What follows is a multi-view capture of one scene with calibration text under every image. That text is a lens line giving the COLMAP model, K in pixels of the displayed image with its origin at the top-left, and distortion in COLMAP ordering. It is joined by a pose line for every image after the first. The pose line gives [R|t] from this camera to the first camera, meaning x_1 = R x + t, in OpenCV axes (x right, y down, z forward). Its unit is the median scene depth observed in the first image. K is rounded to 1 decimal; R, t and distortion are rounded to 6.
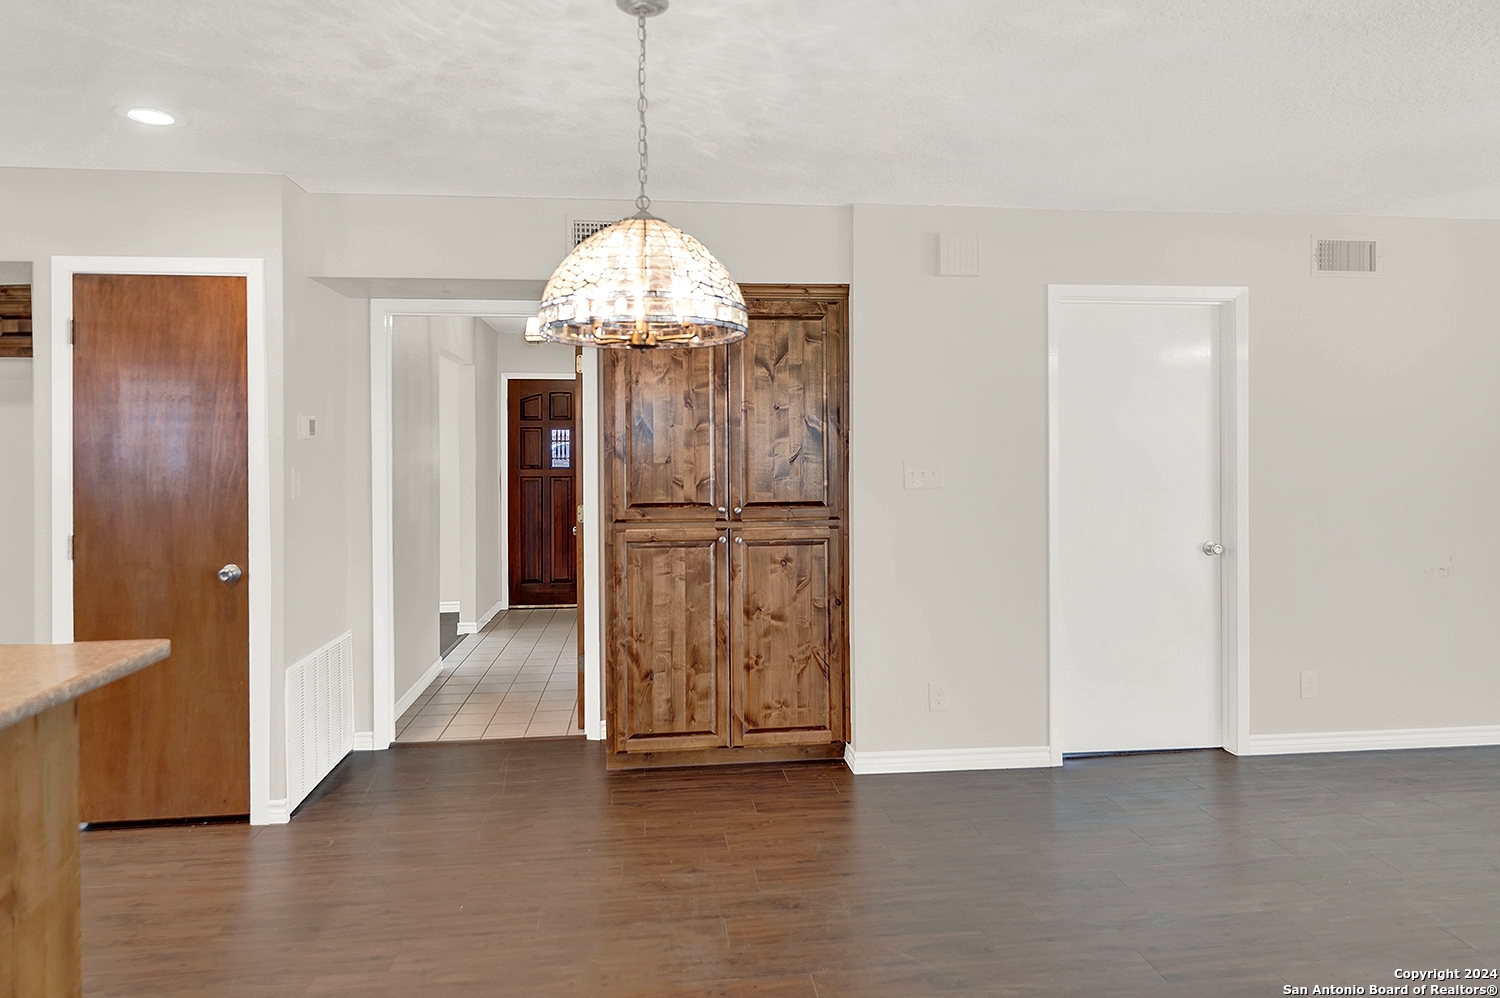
lens RADIAL K [[885.4, 0, 752.0], [0, 885.4, 451.2], [0, 0, 1]] dist [0.009406, -0.002917]
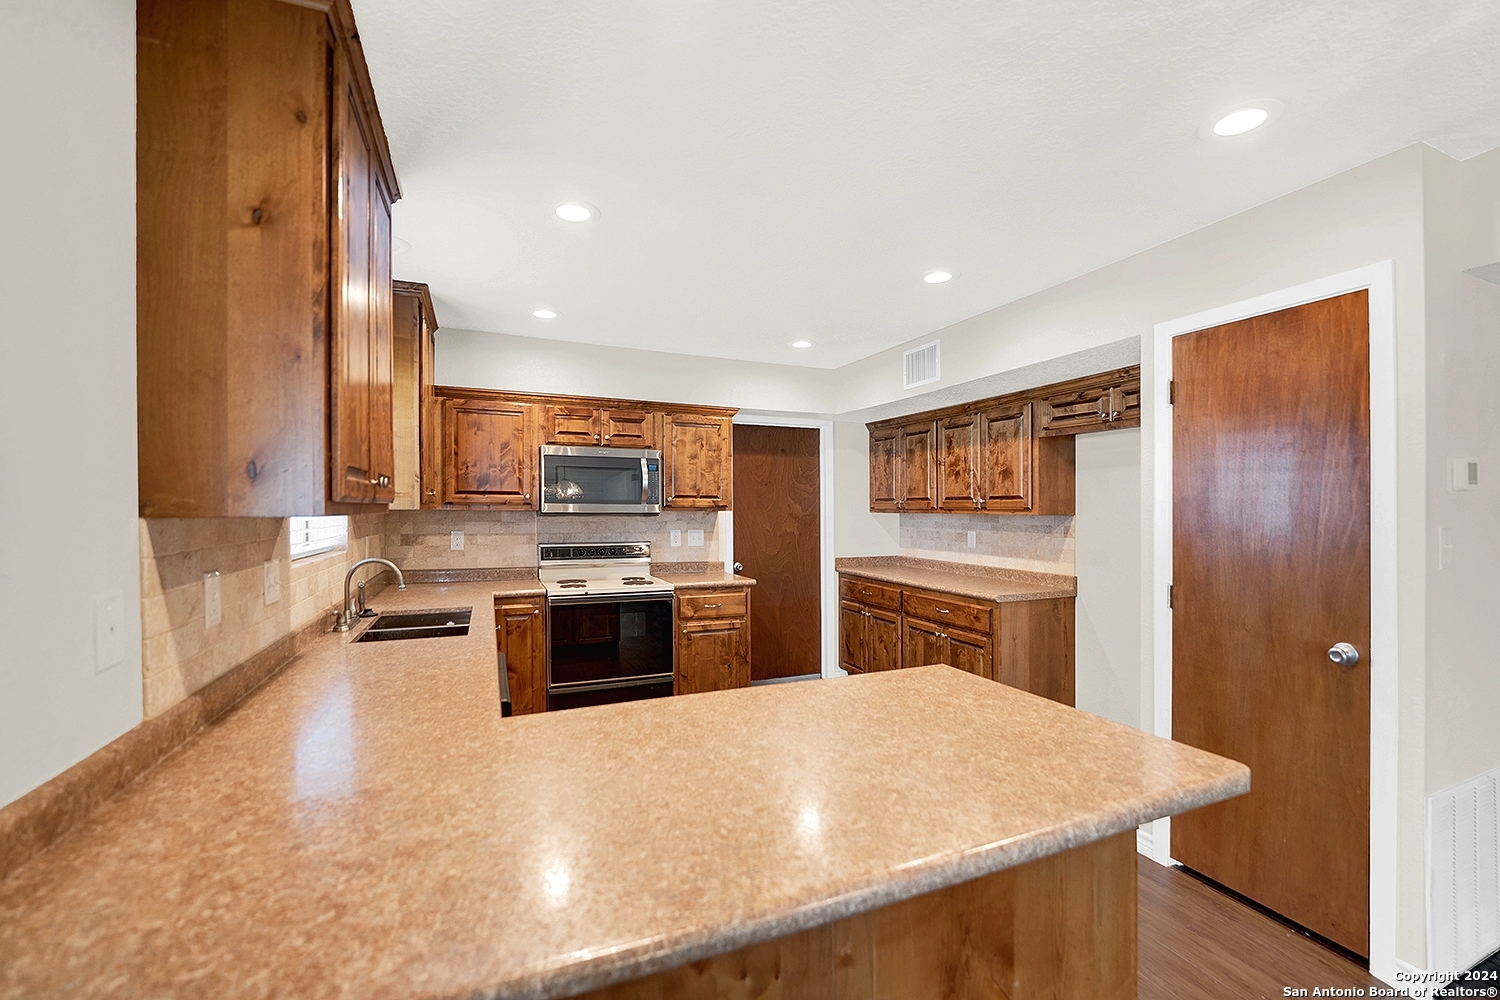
lens RADIAL K [[636.8, 0, 753.8], [0, 636.8, 504.9], [0, 0, 1]] dist [-0.016077, 0.000870]
pose [[0.285281, 0.000341, -0.958444, -0.185807], [-0.003391, 0.999994, -0.000653, 0.001653], [0.958438, 0.003437, 0.285281, 0.308565]]
